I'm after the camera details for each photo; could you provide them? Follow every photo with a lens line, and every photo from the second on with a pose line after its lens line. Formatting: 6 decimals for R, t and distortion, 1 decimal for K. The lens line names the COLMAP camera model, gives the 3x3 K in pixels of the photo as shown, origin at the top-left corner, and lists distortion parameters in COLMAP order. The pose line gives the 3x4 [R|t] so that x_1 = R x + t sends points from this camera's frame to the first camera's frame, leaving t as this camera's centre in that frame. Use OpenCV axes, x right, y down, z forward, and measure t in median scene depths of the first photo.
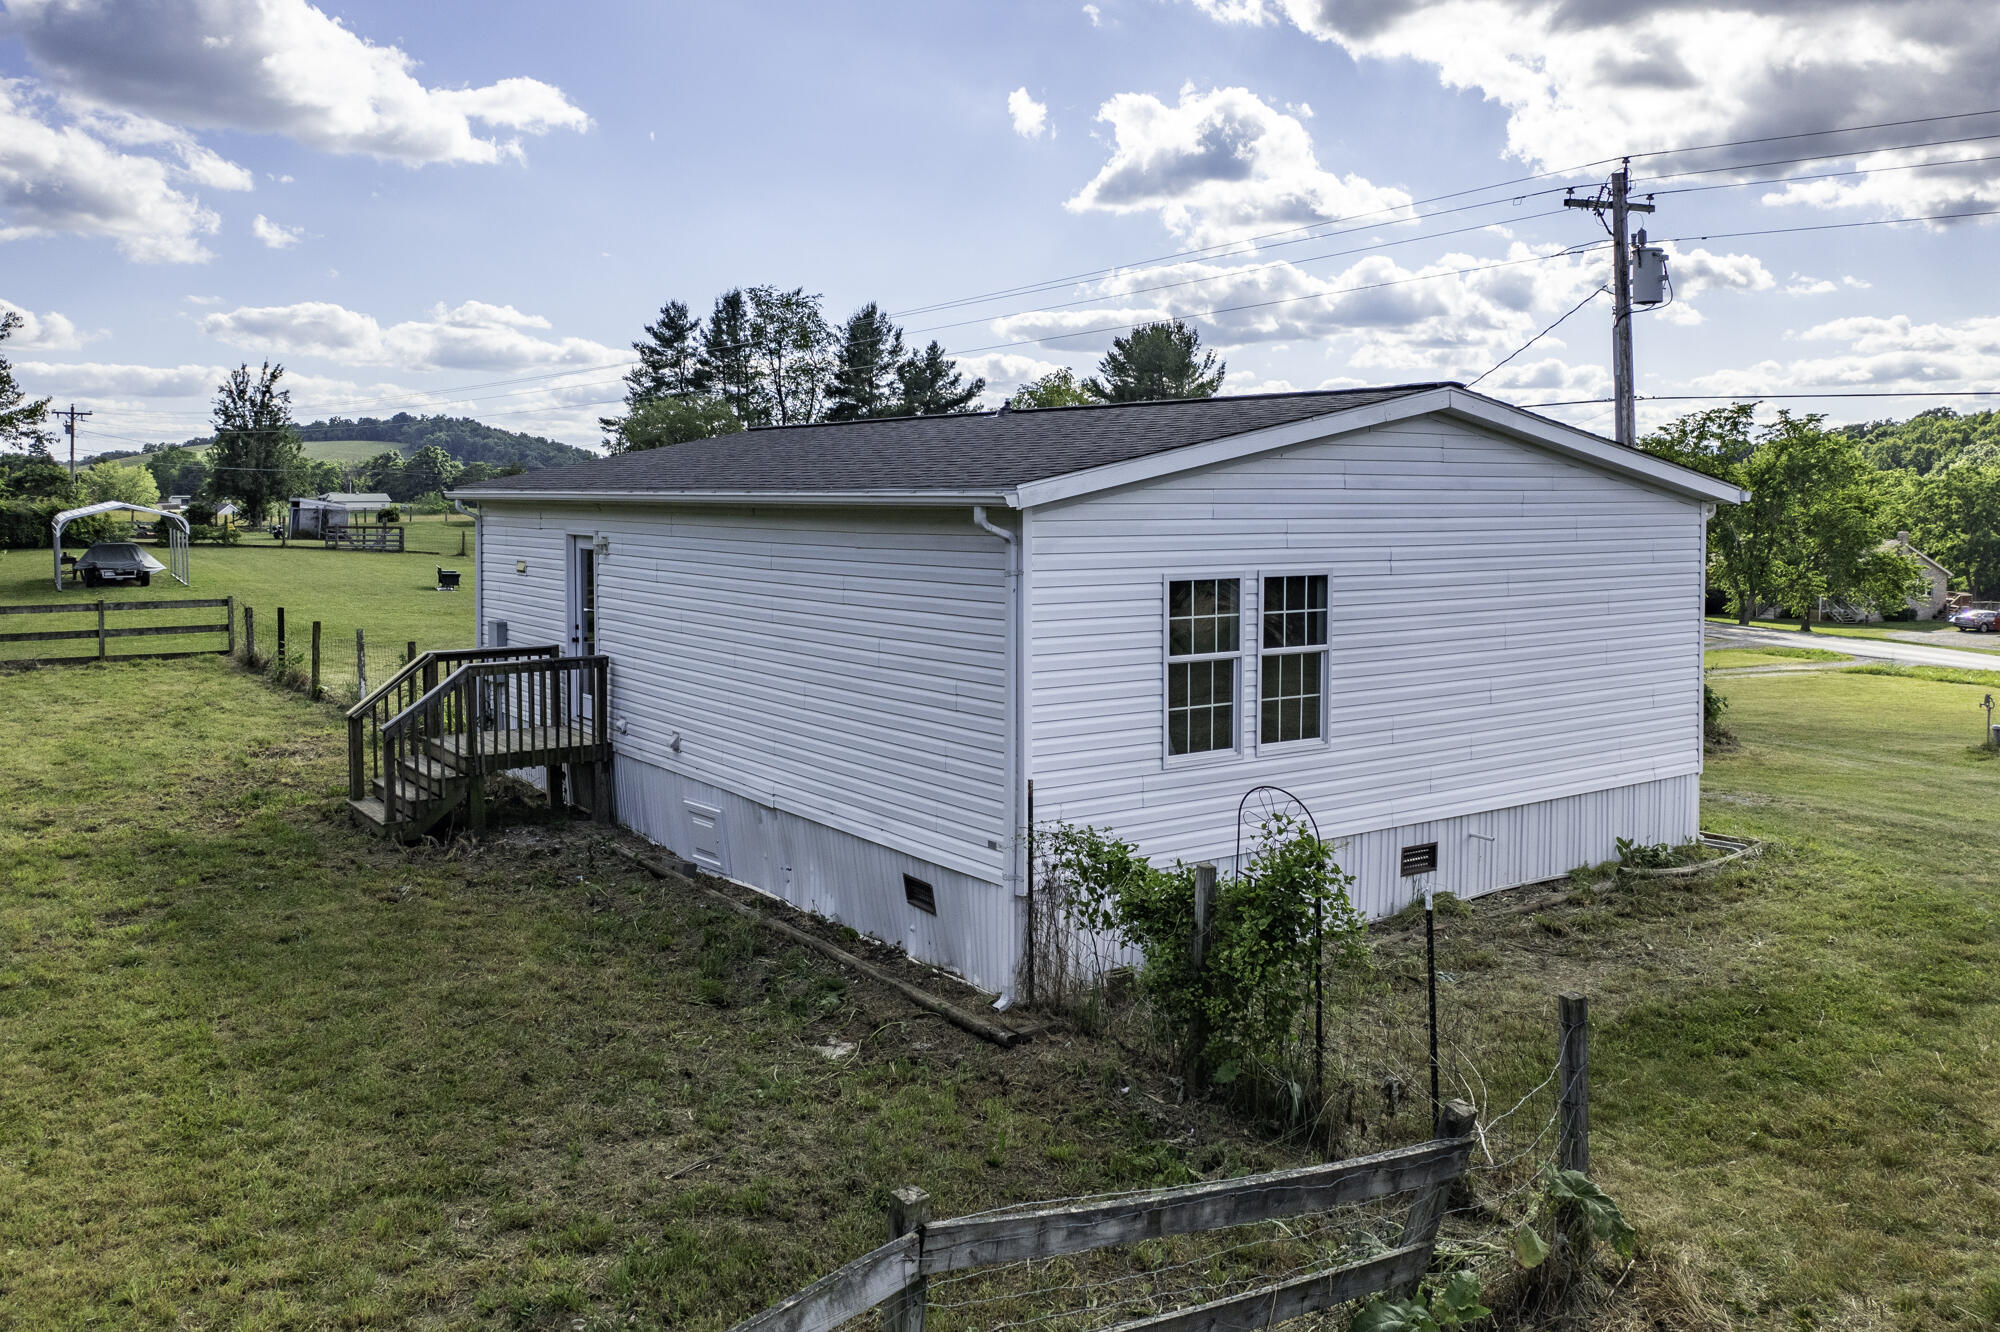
lens RADIAL K [[1596.2, 0, 1000.0], [0, 1596.2, 666.0], [0, 0, 1]] dist [-0.002015, 0.002165]
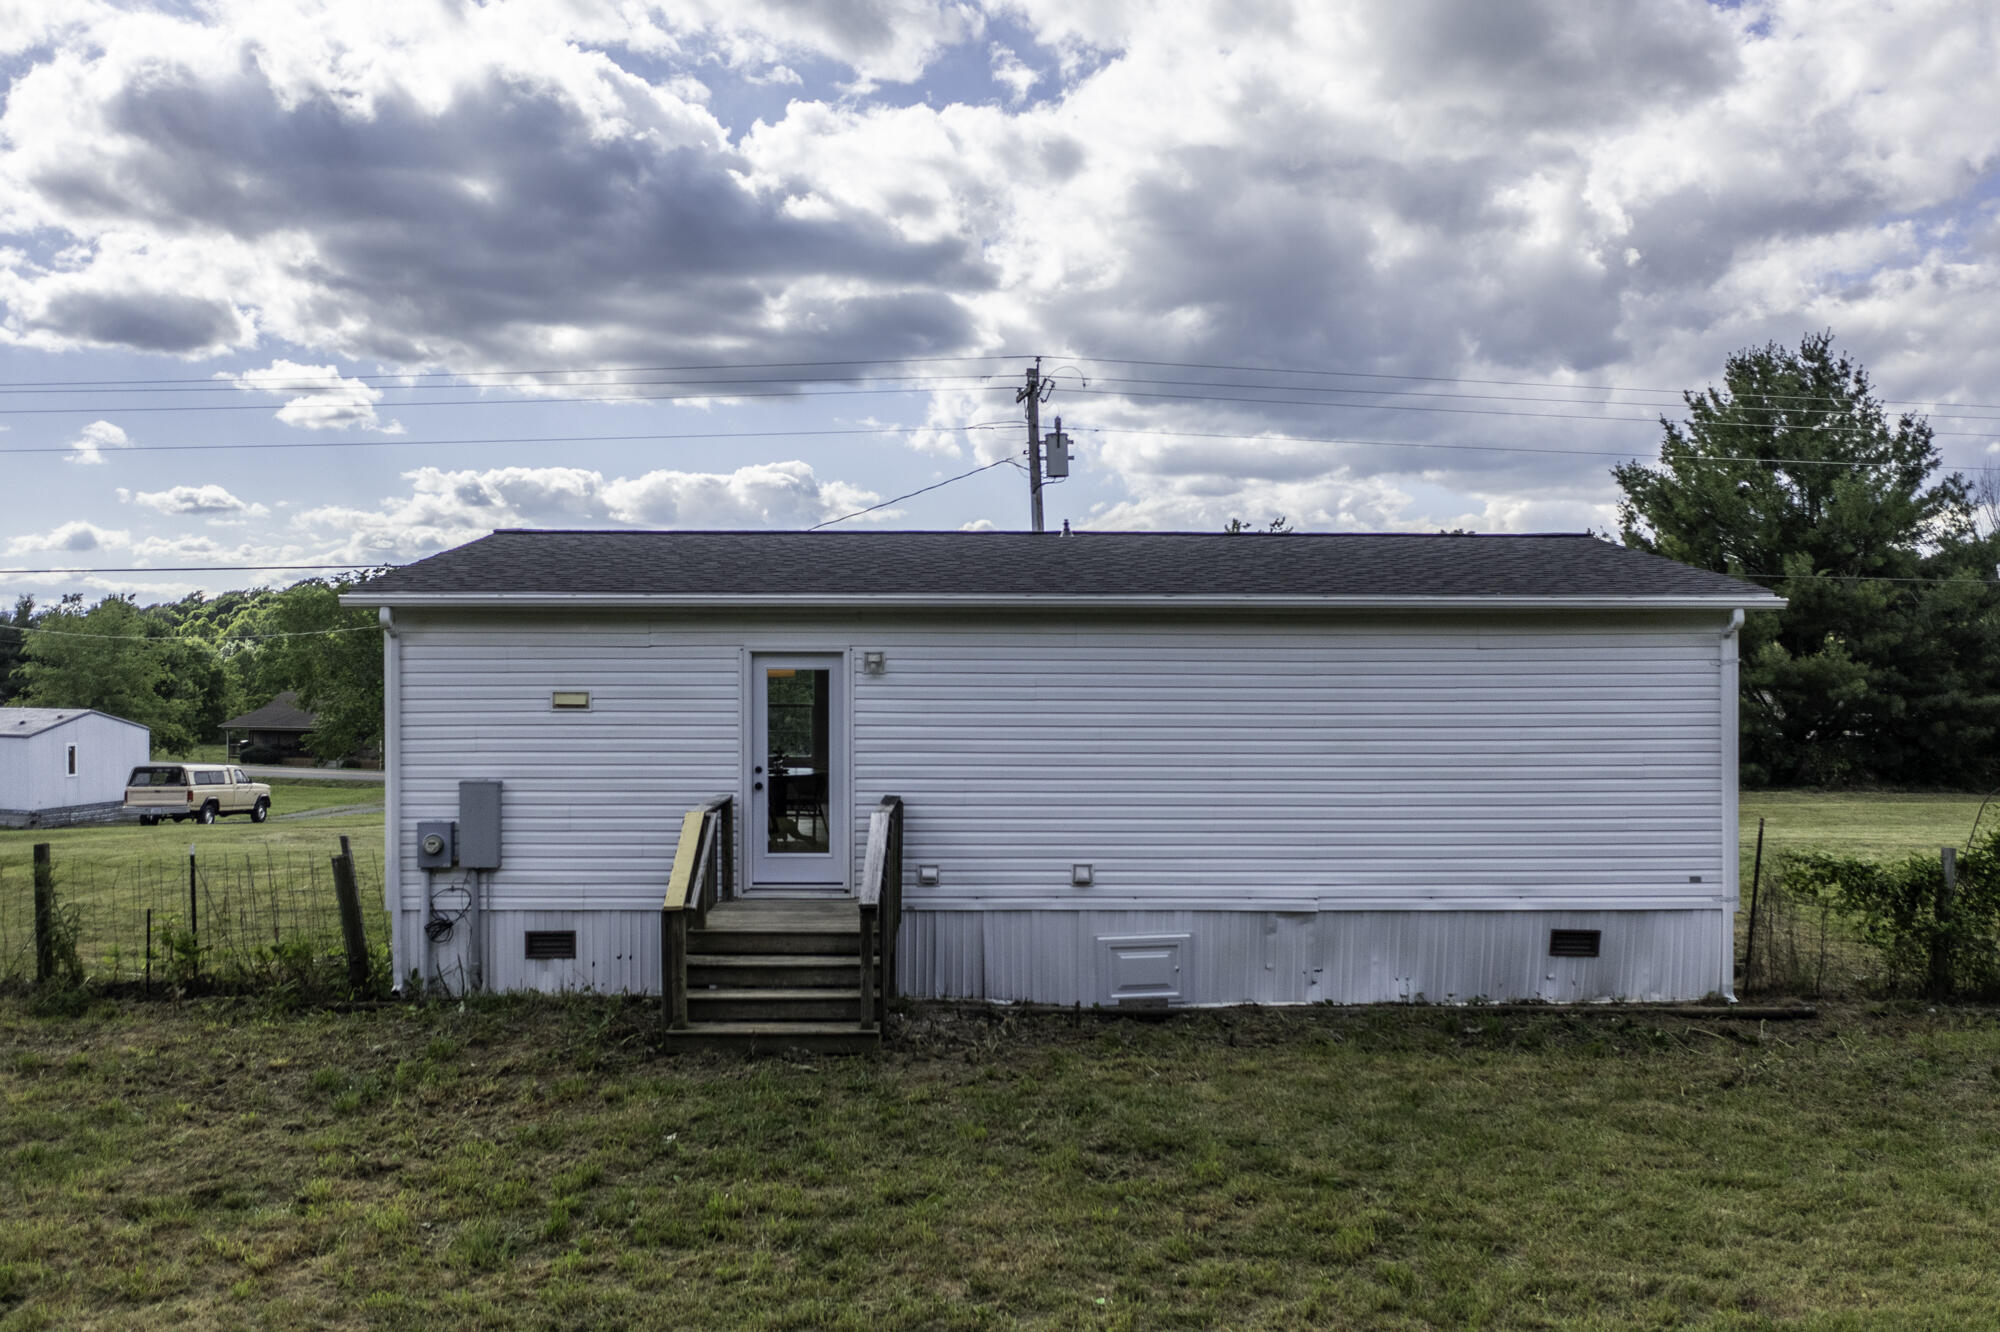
lens RADIAL K [[1602.6, 0, 1000.0], [0, 1602.6, 666.0], [0, 0, 1]] dist [0.001042, 0.003486]
pose [[0.563564, -0.006248, 0.826049, -0.941371], [0.091845, 0.994246, -0.055140, -0.023064], [-0.820951, 0.106943, 0.560895, 0.507685]]
